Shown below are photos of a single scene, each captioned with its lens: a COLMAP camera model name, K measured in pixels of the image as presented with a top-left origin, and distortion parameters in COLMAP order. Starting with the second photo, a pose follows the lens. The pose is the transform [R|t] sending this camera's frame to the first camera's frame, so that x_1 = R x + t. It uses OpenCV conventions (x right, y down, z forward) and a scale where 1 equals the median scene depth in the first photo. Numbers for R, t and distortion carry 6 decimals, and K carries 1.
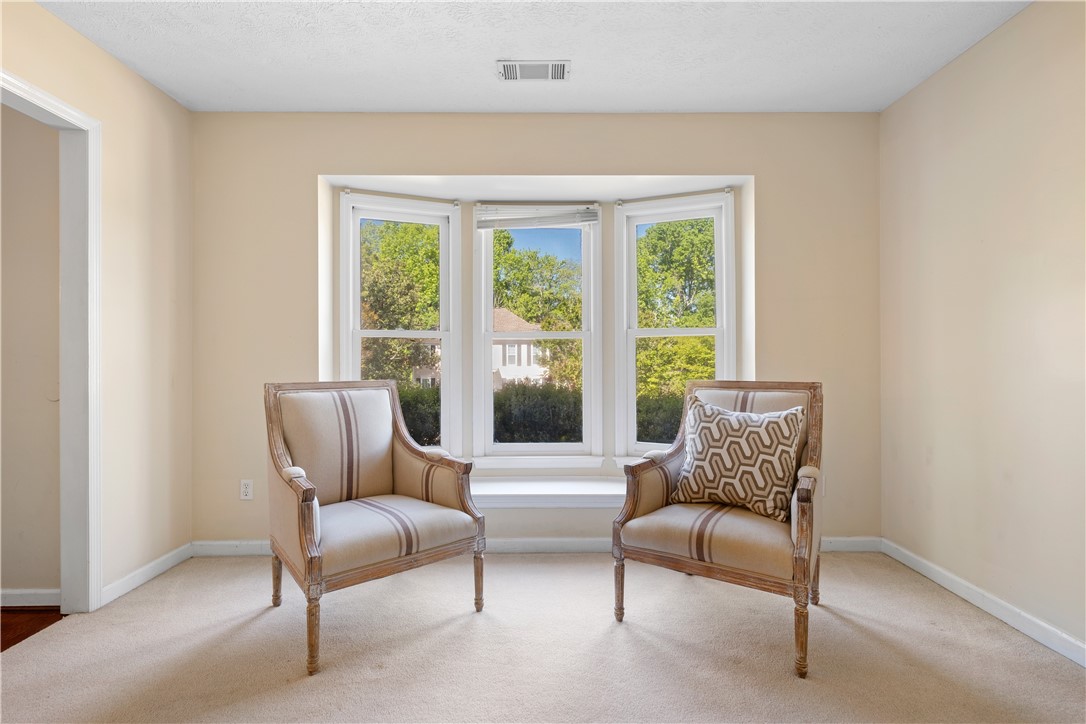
lens RADIAL K [[541.0, 0, 540.0], [0, 541.0, 355.6], [0, 0, 1]] dist [-0.001467, -0.000972]
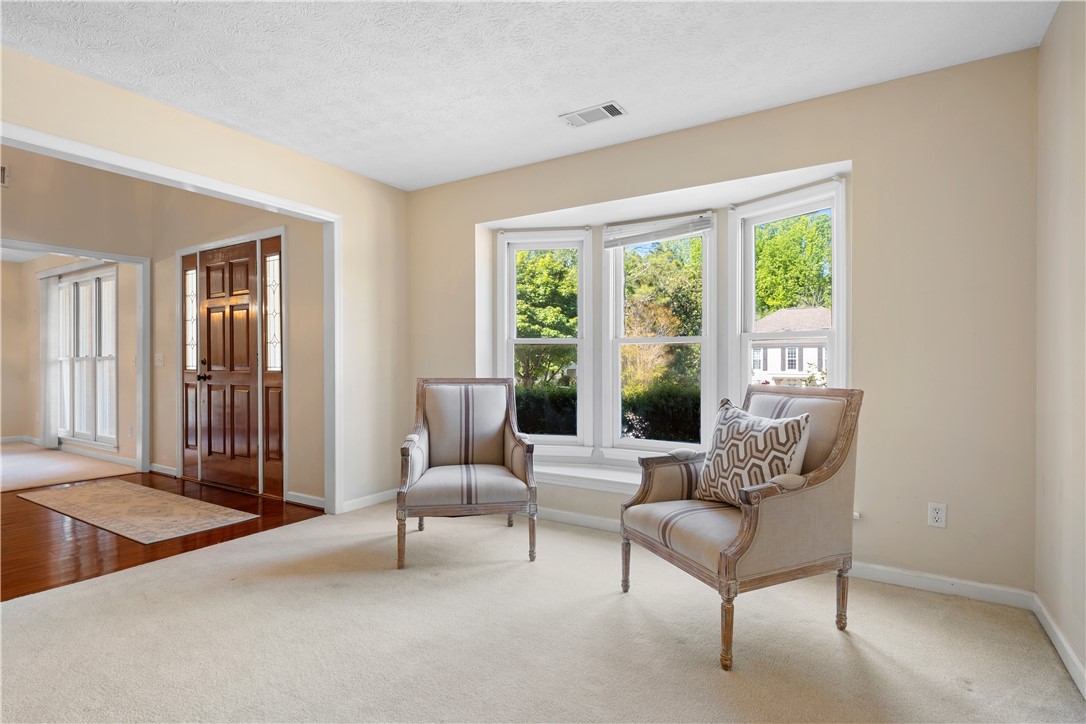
lens RADIAL K [[541.0, 0, 549.0], [0, 541.0, 363.9], [0, 0, 1]] dist [-0.001467, -0.000972]
pose [[0.844553, 0.006298, -0.535435, 0.590565], [-0.001988, 0.999961, 0.008627, -0.000207], [0.535468, -0.006221, 0.844532, -0.044432]]
